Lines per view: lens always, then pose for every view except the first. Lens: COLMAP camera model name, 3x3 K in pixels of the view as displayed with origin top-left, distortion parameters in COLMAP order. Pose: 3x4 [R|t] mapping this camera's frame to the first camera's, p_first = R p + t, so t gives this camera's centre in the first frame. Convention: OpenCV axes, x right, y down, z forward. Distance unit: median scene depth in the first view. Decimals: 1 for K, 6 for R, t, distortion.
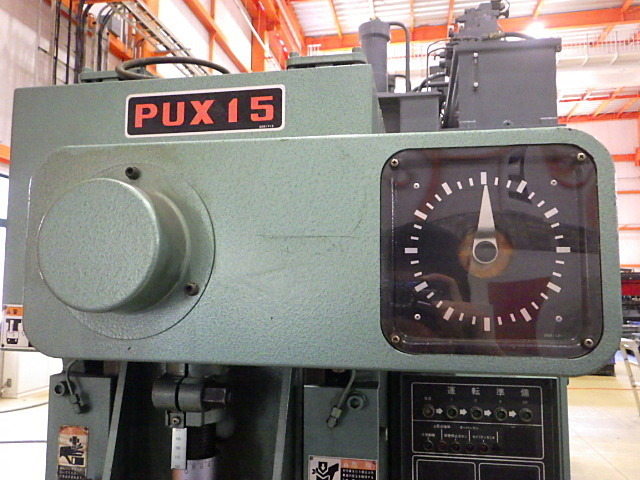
lens RADIAL K [[525.6, 0, 320.6], [0, 525.6, 240.9], [0, 0, 1]] dist [-0.007258, 0.008793]
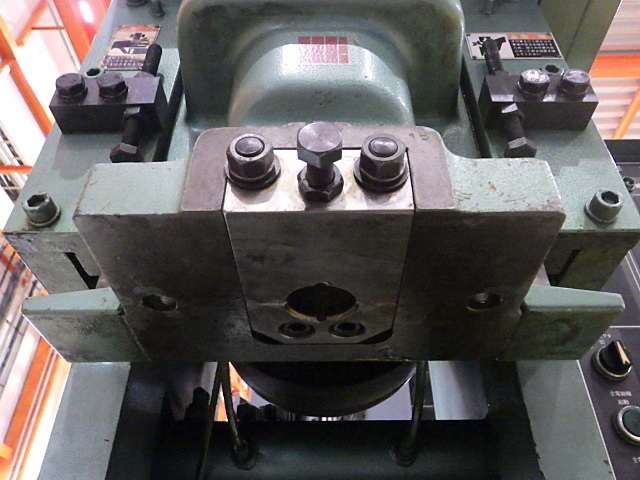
lens RADIAL K [[525.6, 0, 319.4], [0, 525.6, 240.2], [0, 0, 1]] dist [-0.007258, 0.008793]
pose [[0.987222, 0.094418, 0.128367, -0.286659], [-0.010489, 0.842315, -0.538884, 1.016014], [-0.159006, 0.530652, 0.832542, 0.503367]]
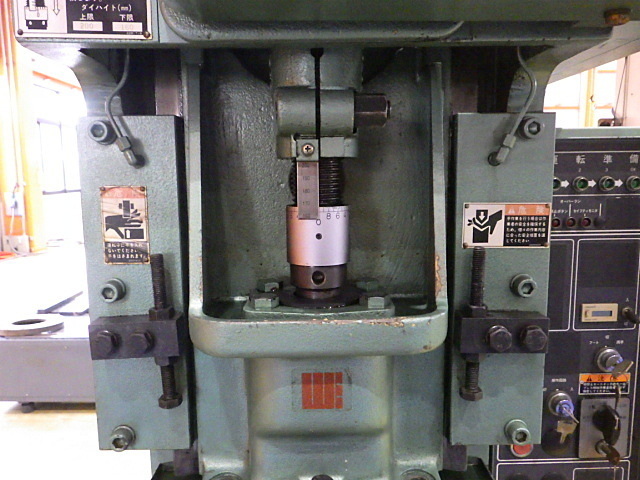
lens RADIAL K [[525.6, 0, 319.5], [0, 525.6, 239.9], [0, 0, 1]] dist [-0.007258, 0.008793]
pose [[0.982575, -0.040394, 0.181426, -0.345117], [0.000275, 0.976414, 0.215906, 0.273010], [-0.185868, -0.212093, 0.959411, 0.266402]]
